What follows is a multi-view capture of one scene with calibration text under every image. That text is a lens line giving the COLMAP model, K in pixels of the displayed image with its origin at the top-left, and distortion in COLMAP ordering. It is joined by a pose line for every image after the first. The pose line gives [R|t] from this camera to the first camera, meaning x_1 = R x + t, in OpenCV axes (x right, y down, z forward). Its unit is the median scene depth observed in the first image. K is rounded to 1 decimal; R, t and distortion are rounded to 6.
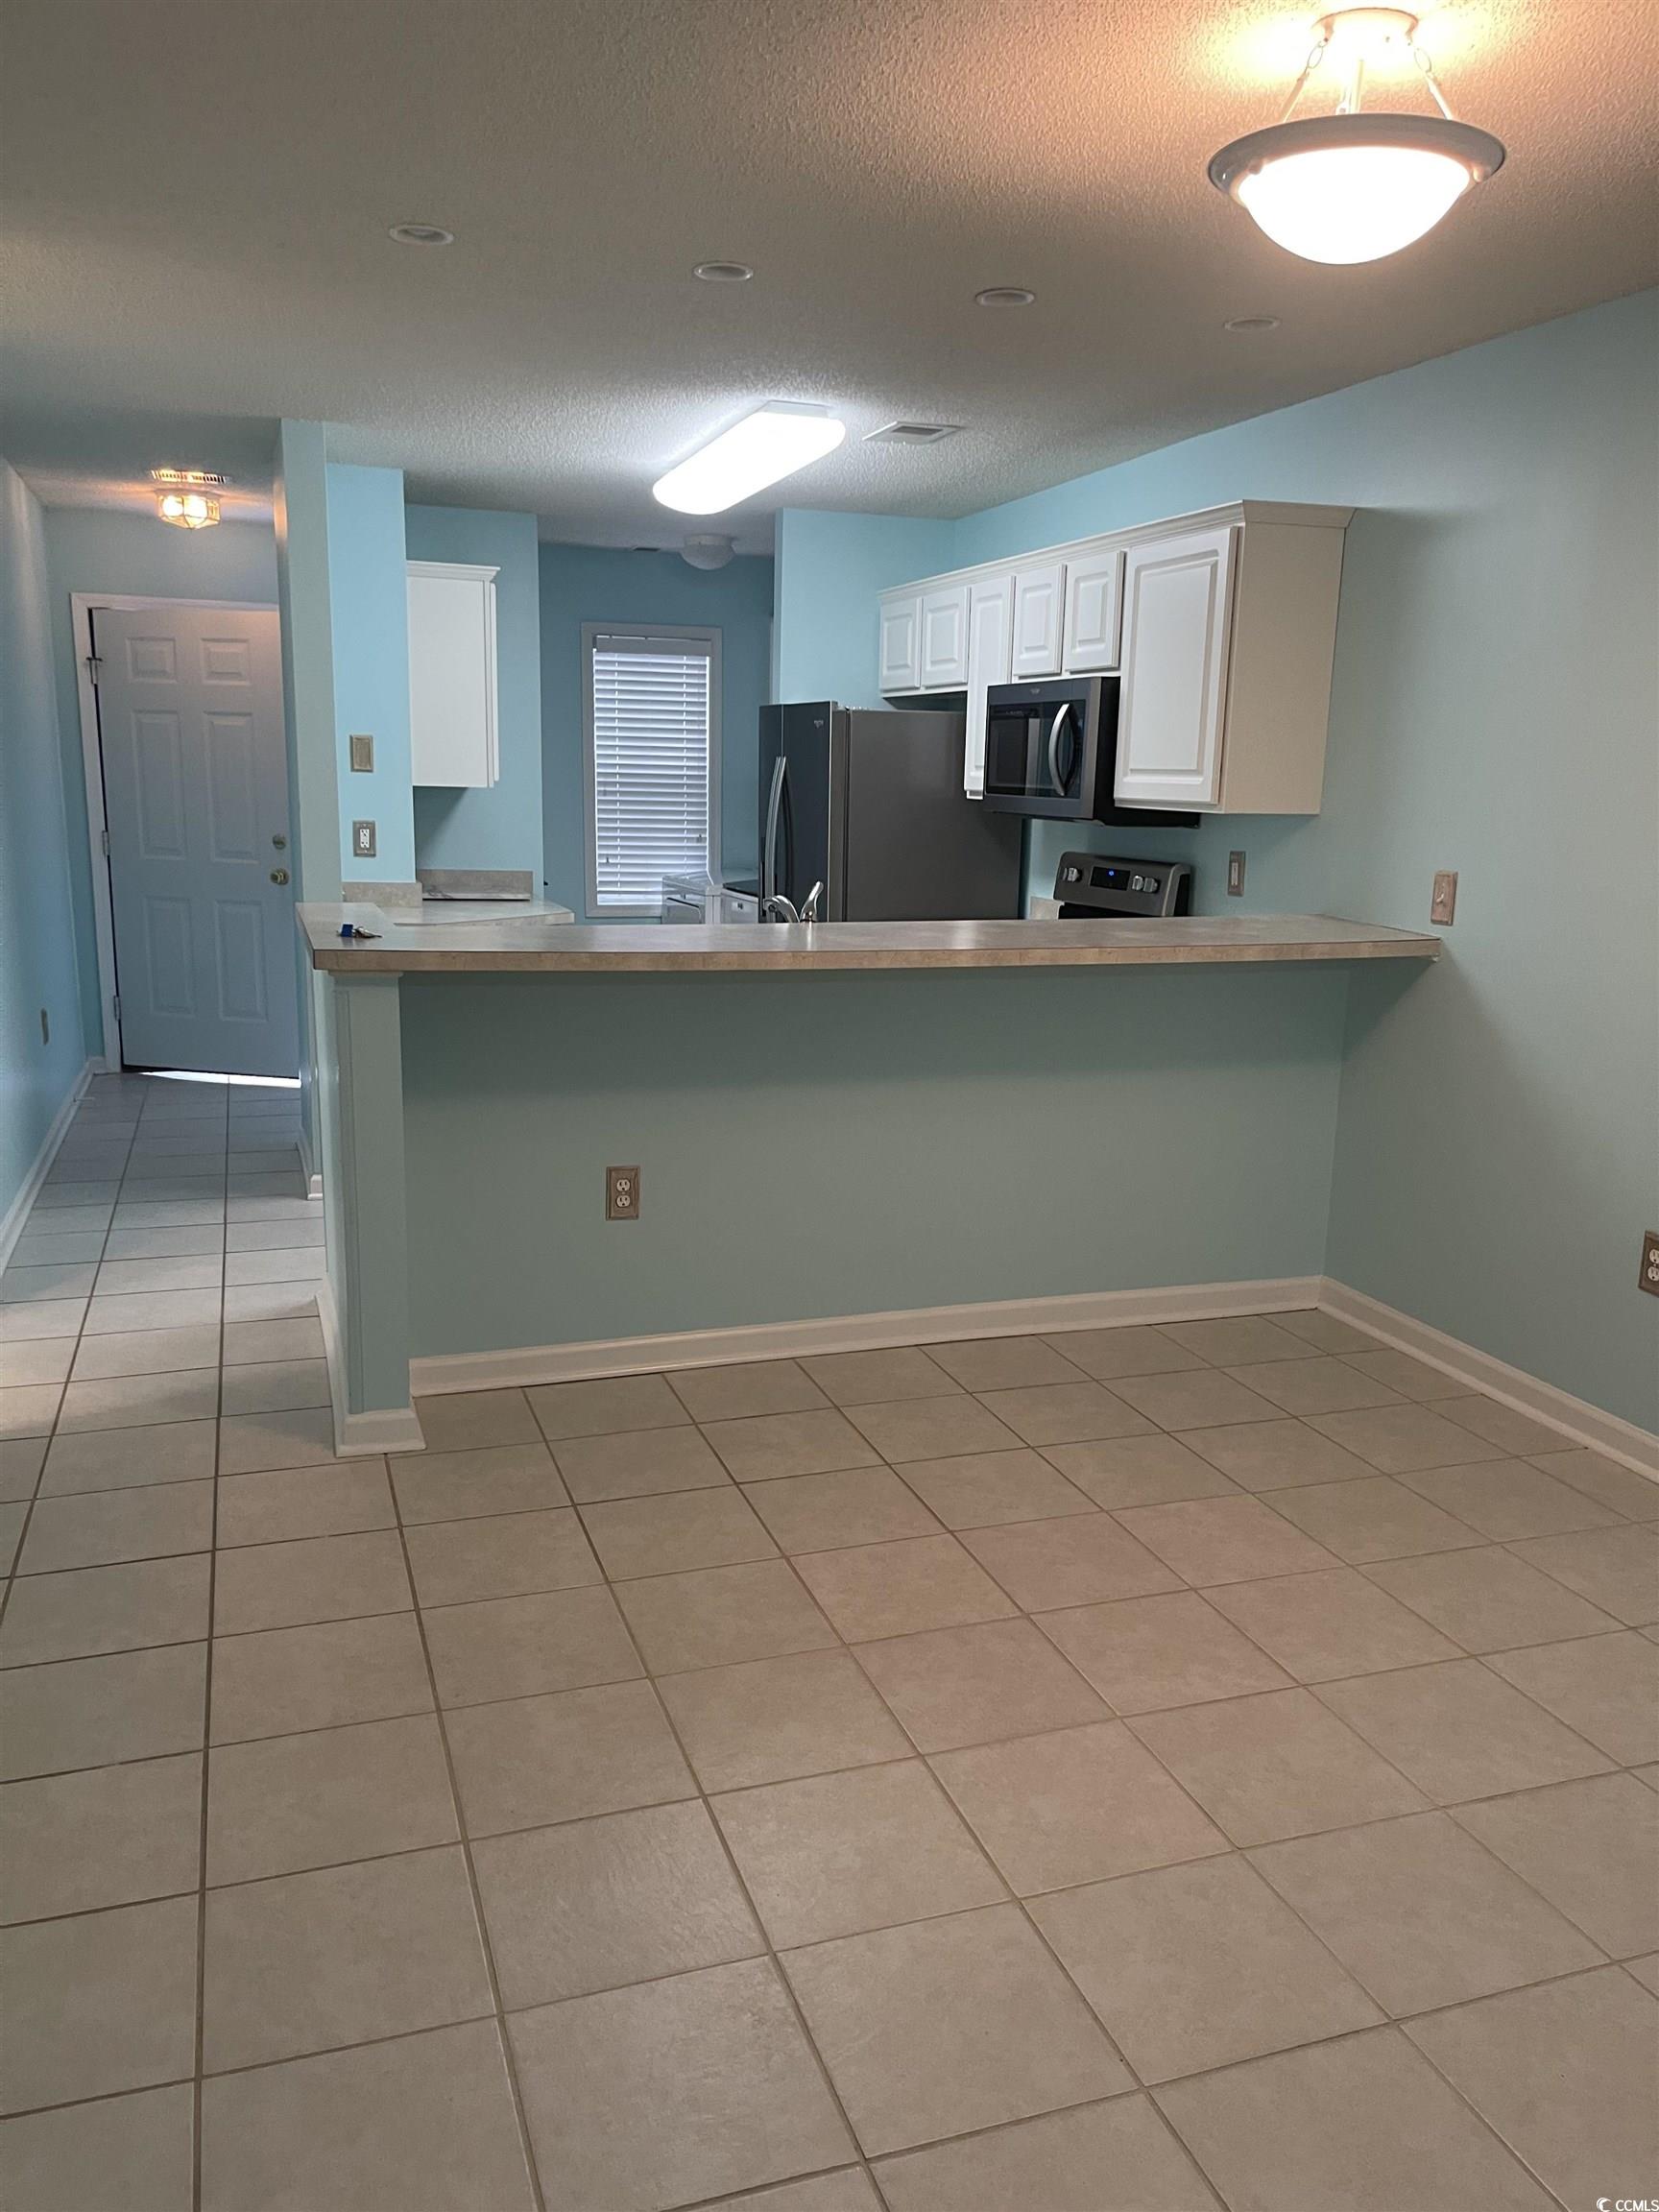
lens RADIAL K [[1665.9, 0, 817.7], [0, 1665.9, 1123.7], [0, 0, 1]] dist [0.079694, -0.096541]
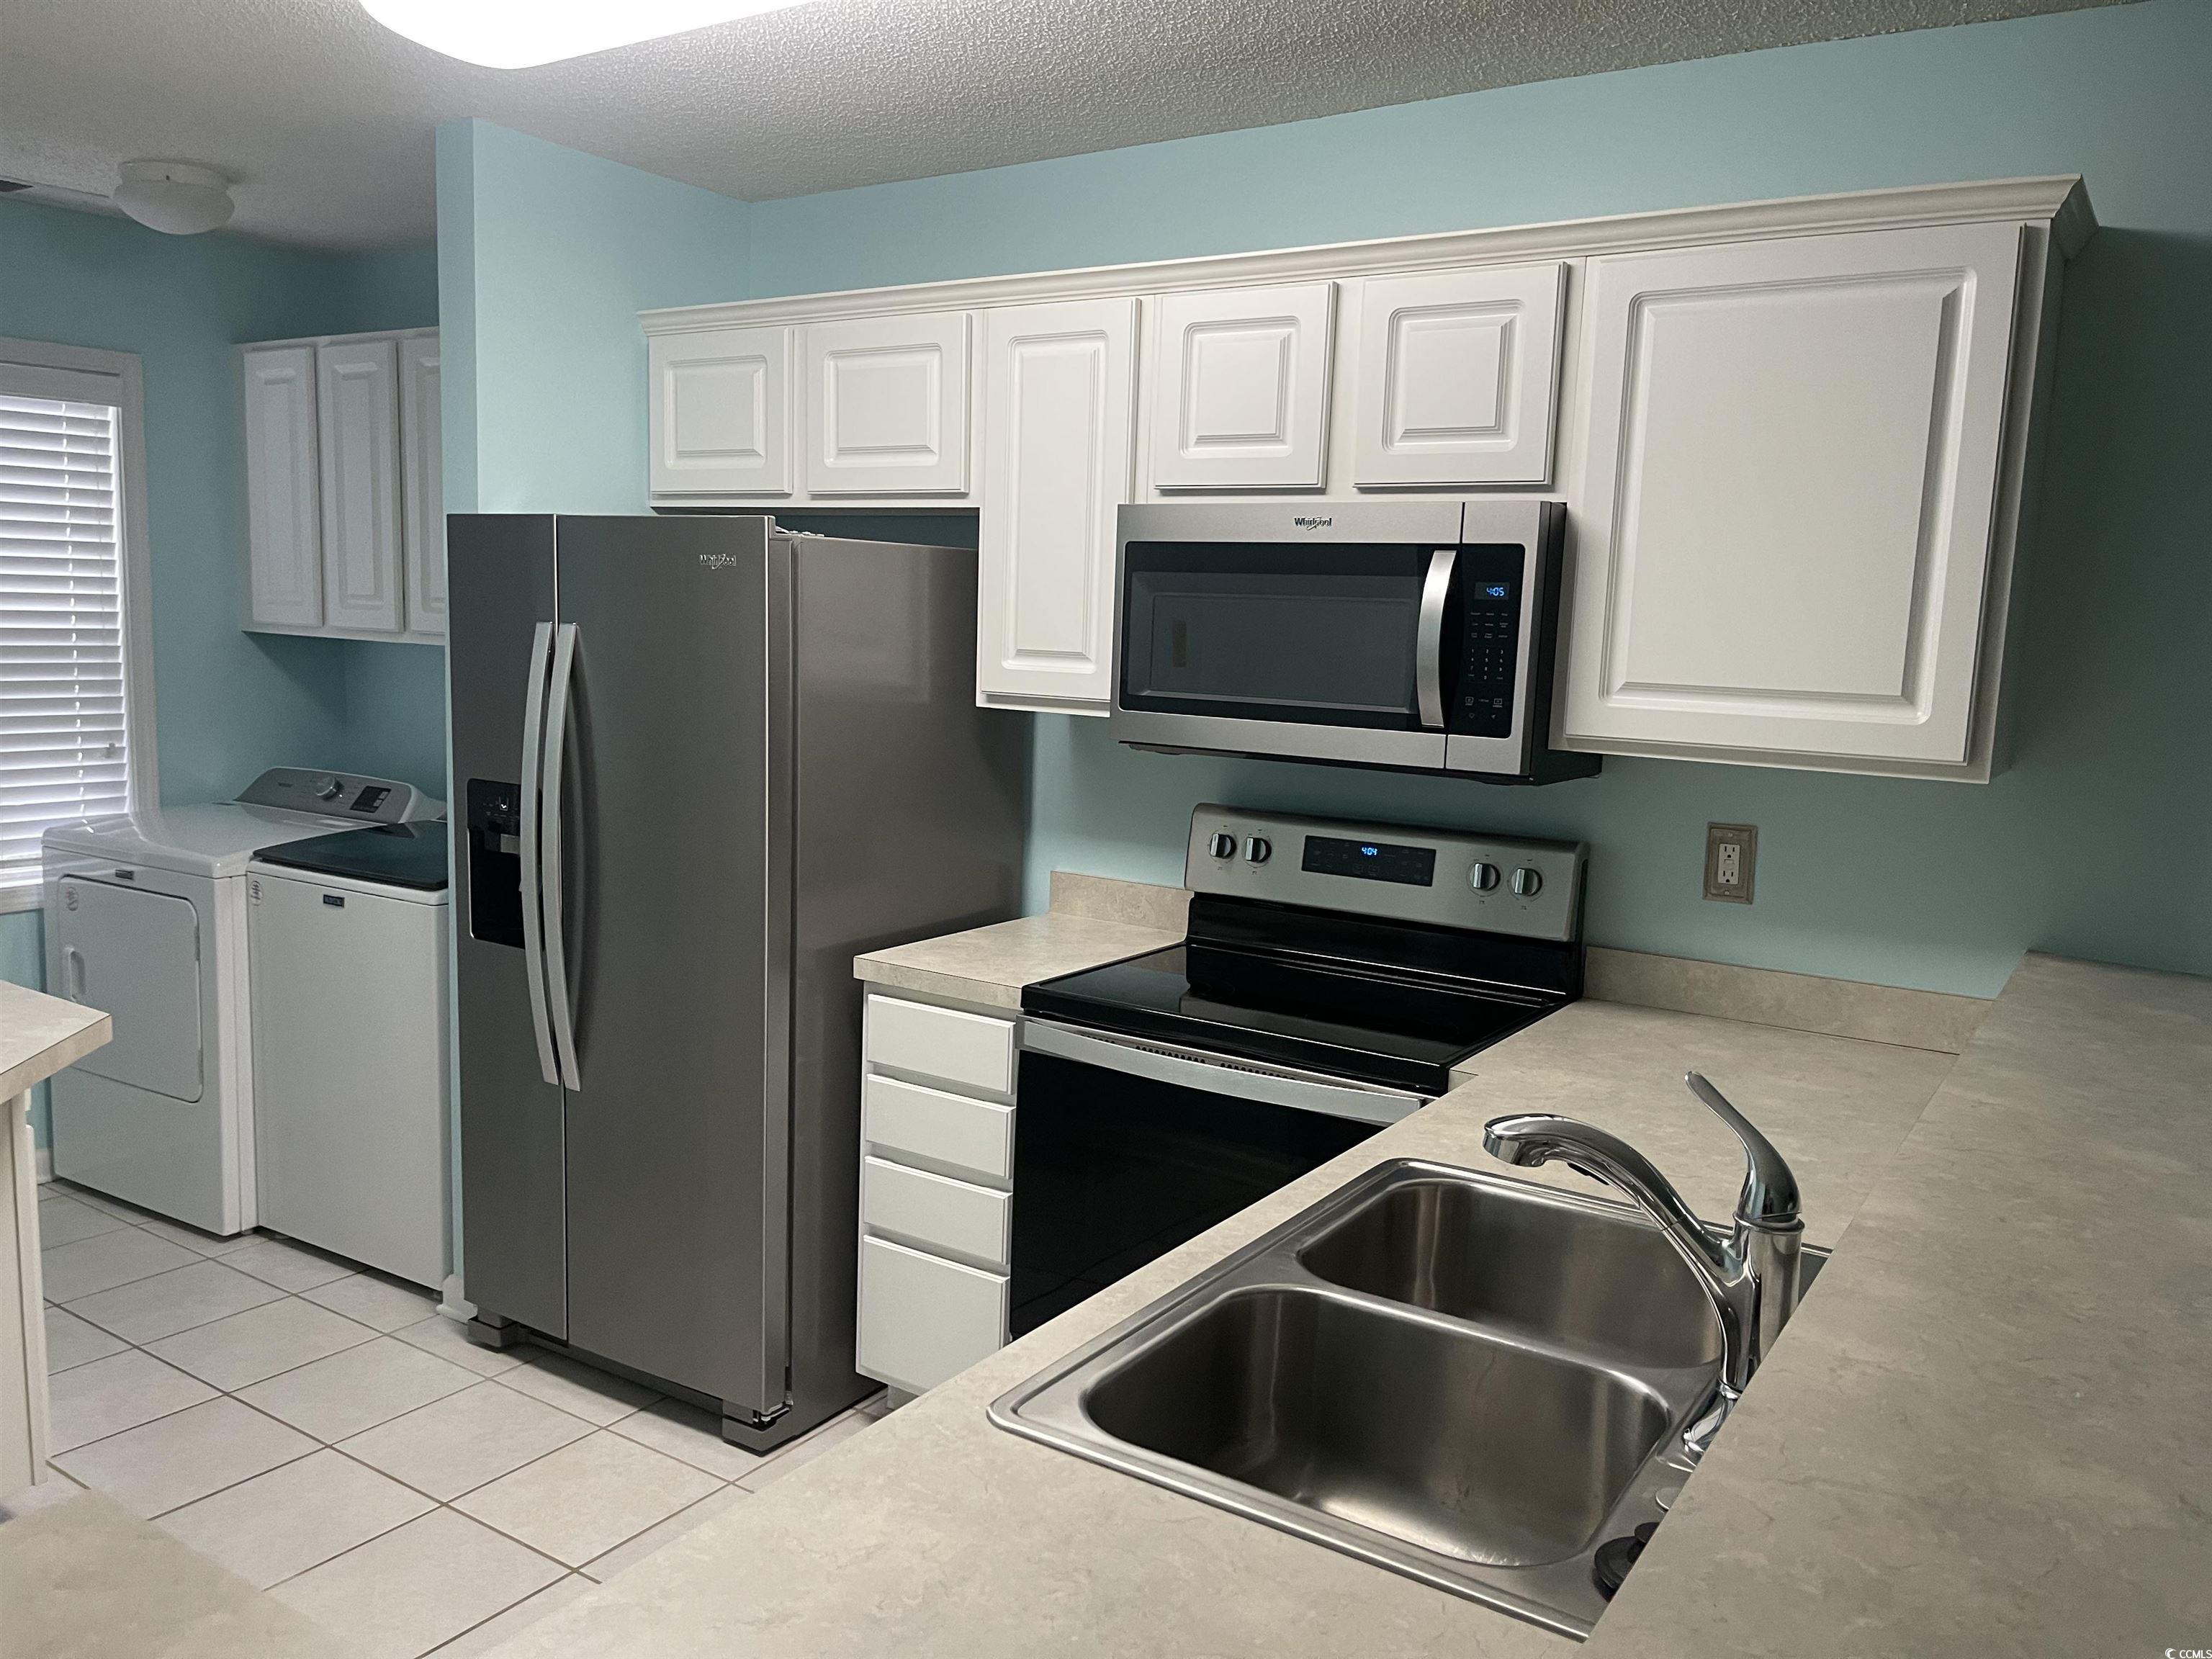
lens RADIAL K [[1665.9, 0, 1100.8], [0, 1665.9, 842.6], [0, 0, 1]] dist [0.079694, -0.096541]
pose [[0.789357, -0.076027, 0.609208, -0.200580], [0.109658, 0.993805, -0.018061, -0.132929], [-0.604061, 0.081062, 0.792804, 0.538556]]
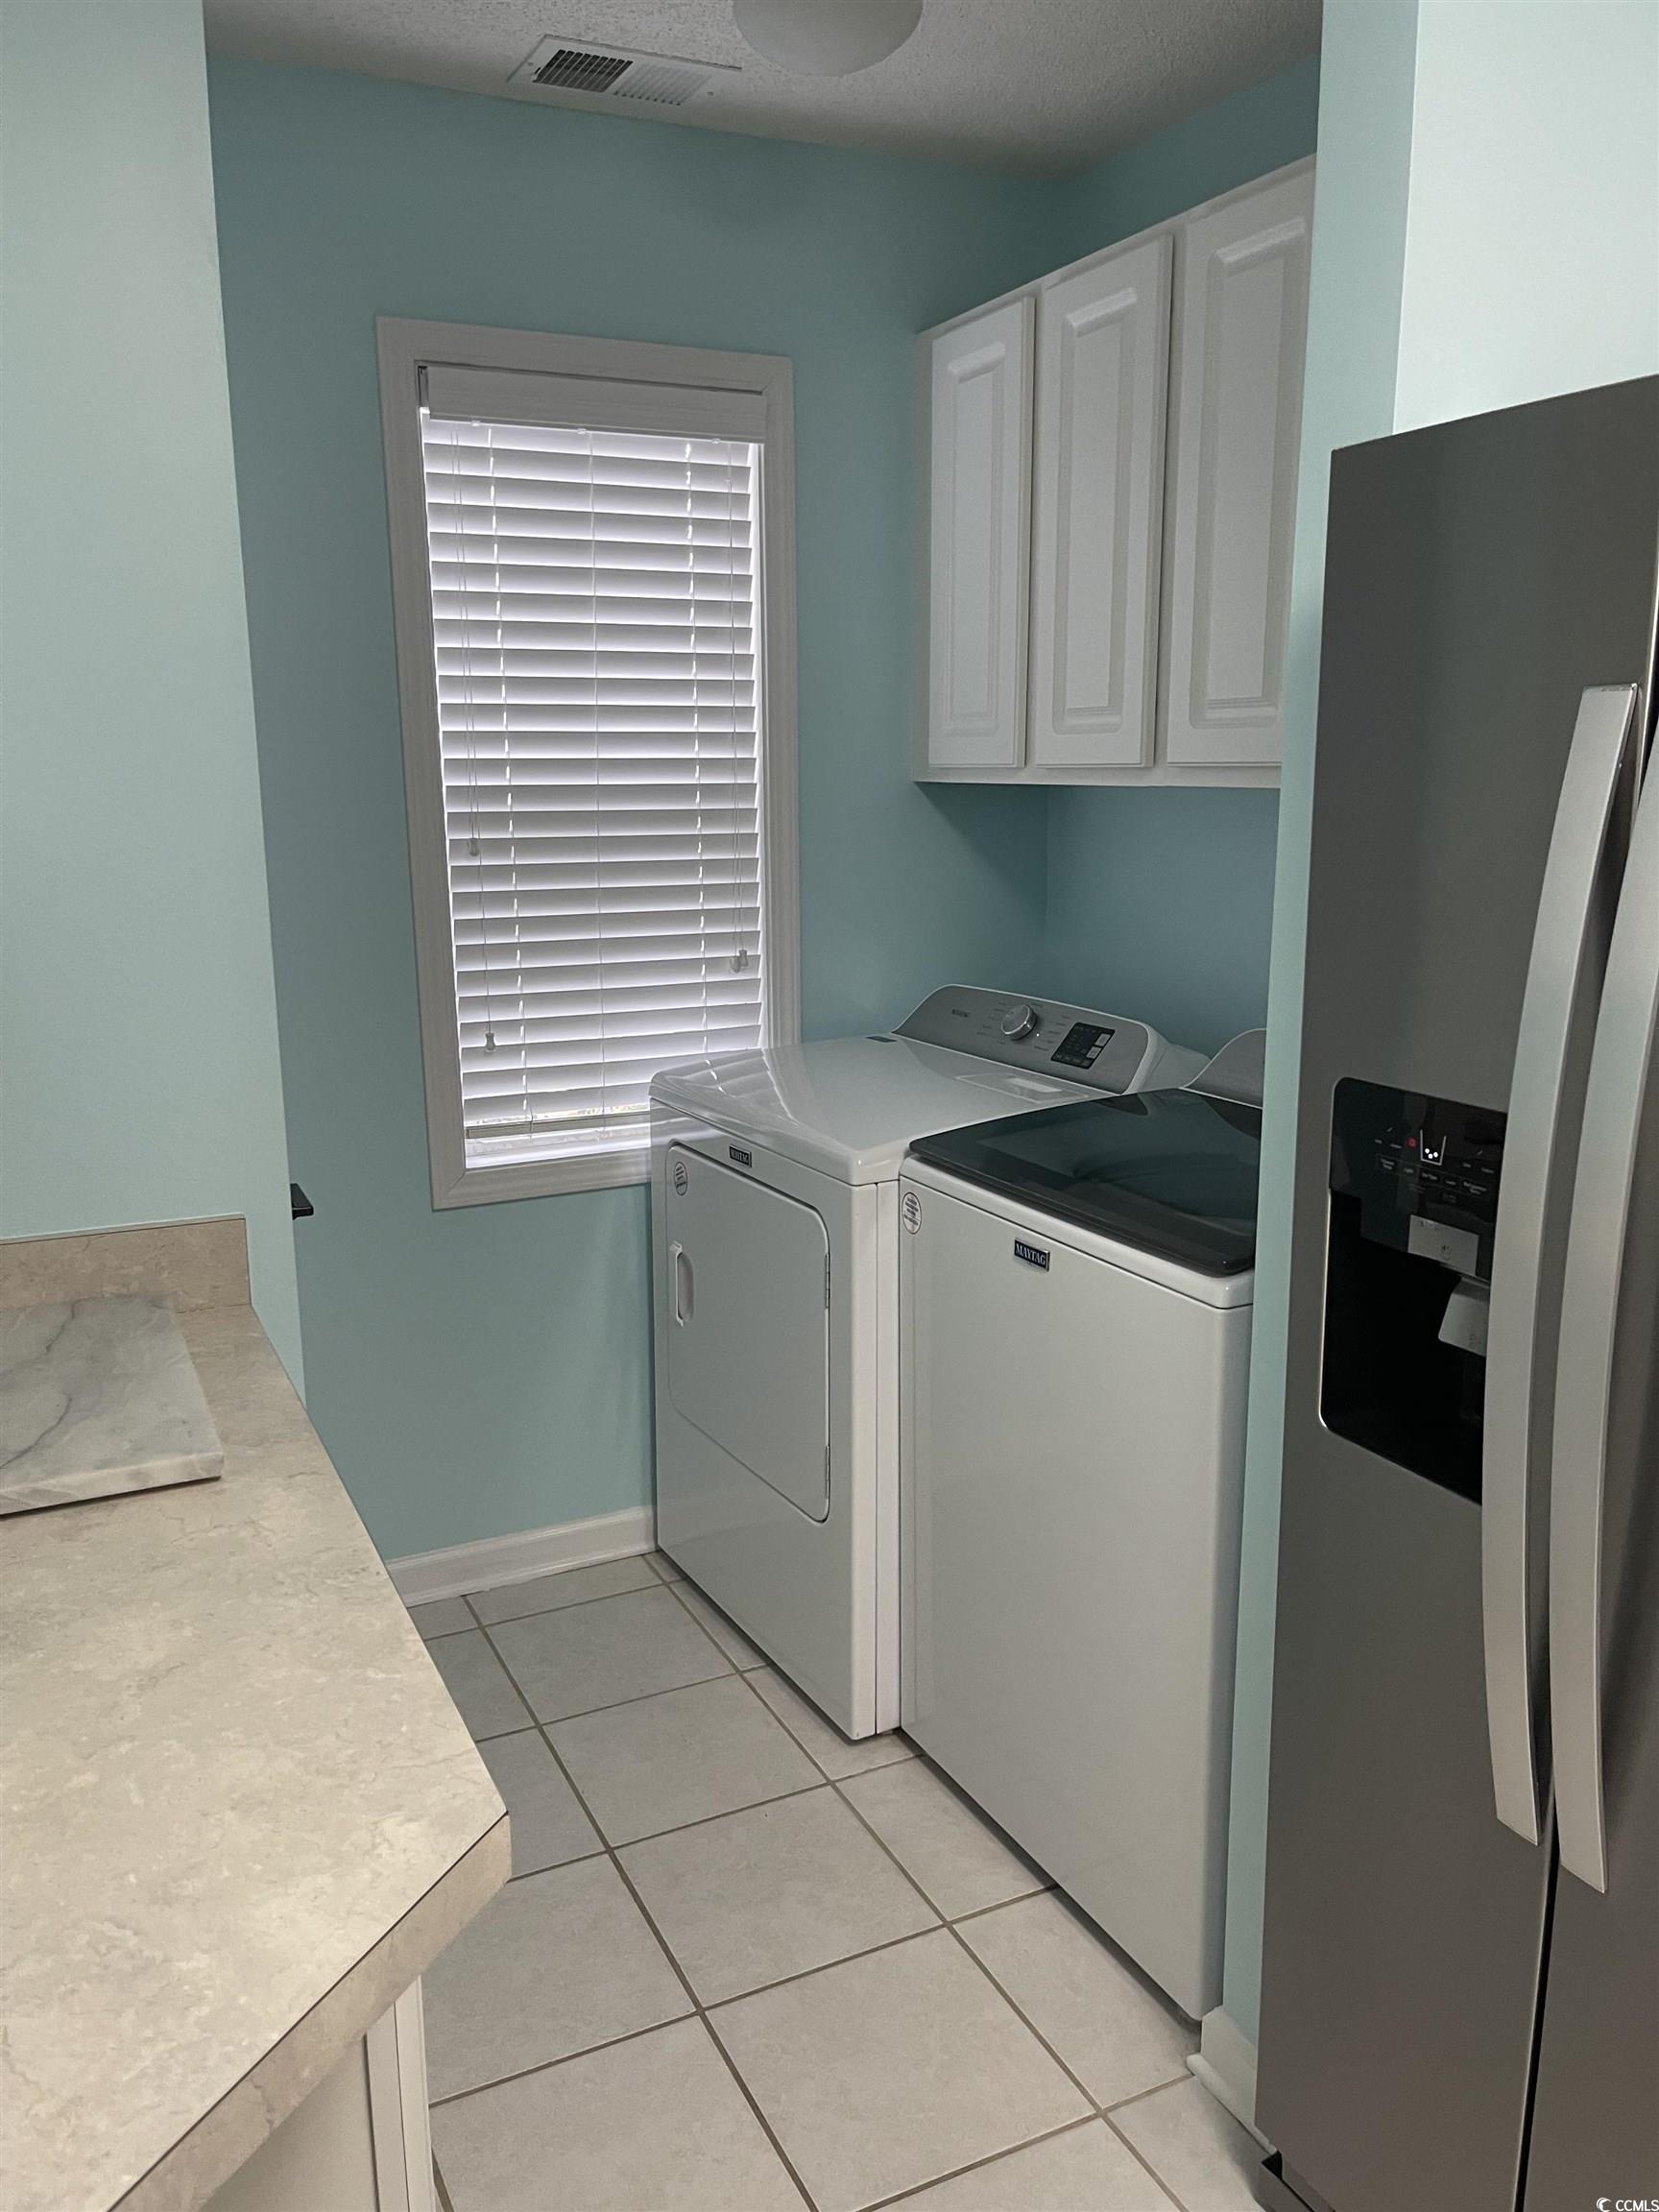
lens RADIAL K [[1665.9, 0, 817.7], [0, 1665.9, 1123.7], [0, 0, 1]] dist [0.079694, -0.096541]
pose [[0.991350, -0.055634, 0.118868, -0.132709], [0.055143, 0.998451, 0.007417, -0.183277], [-0.119097, -0.000798, 0.992882, 0.854045]]
